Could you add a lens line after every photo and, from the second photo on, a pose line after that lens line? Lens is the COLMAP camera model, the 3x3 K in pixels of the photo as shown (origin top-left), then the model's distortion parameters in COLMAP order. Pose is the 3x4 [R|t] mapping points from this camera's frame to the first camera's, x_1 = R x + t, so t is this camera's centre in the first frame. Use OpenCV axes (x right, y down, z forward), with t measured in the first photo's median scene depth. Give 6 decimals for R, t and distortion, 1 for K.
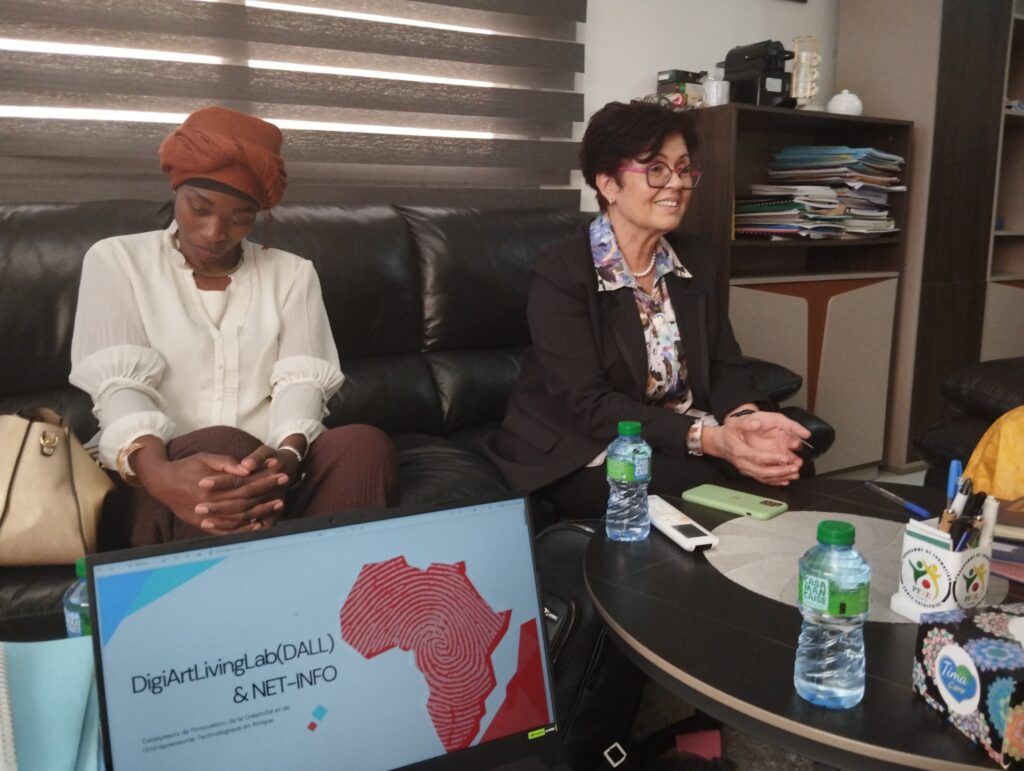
lens RADIAL K [[846.8, 0, 512.1], [0, 846.8, 384.8], [0, 0, 1]] dist [0.018093, -0.059445]
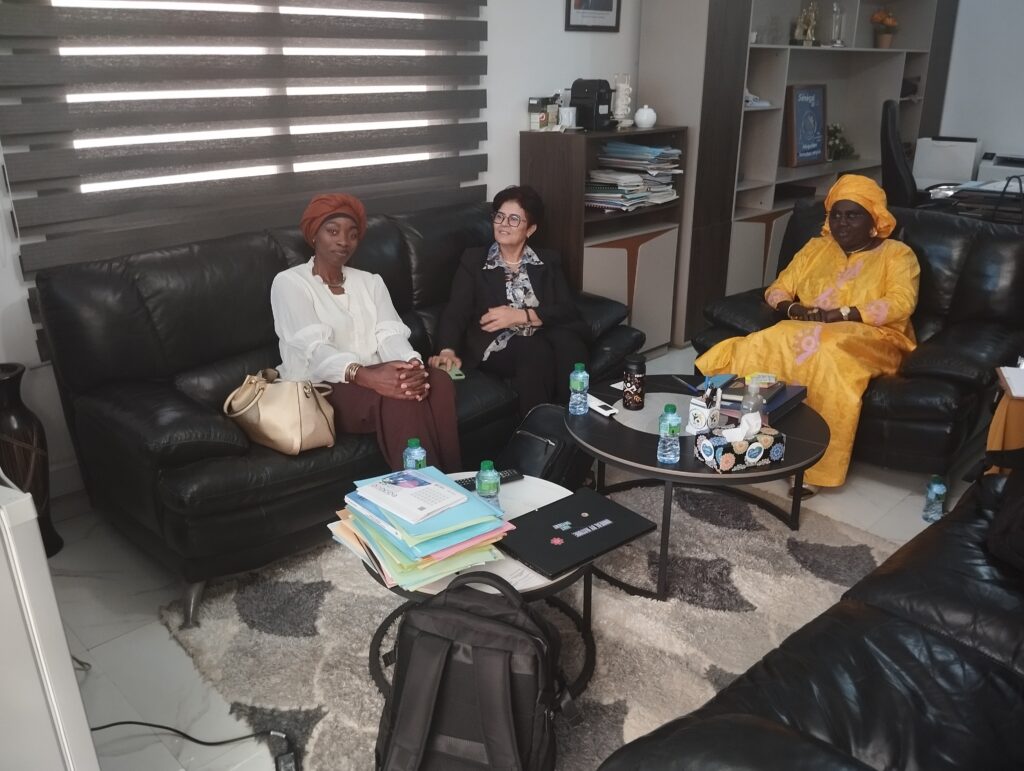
lens RADIAL K [[846.8, 0, 510.2], [0, 846.8, 387.5], [0, 0, 1]] dist [0.018093, -0.059445]
pose [[0.969261, -0.083801, 0.231324, -0.341994], [0.043630, 0.983849, 0.173602, -0.176743], [-0.242136, -0.158173, 0.957262, -0.689767]]
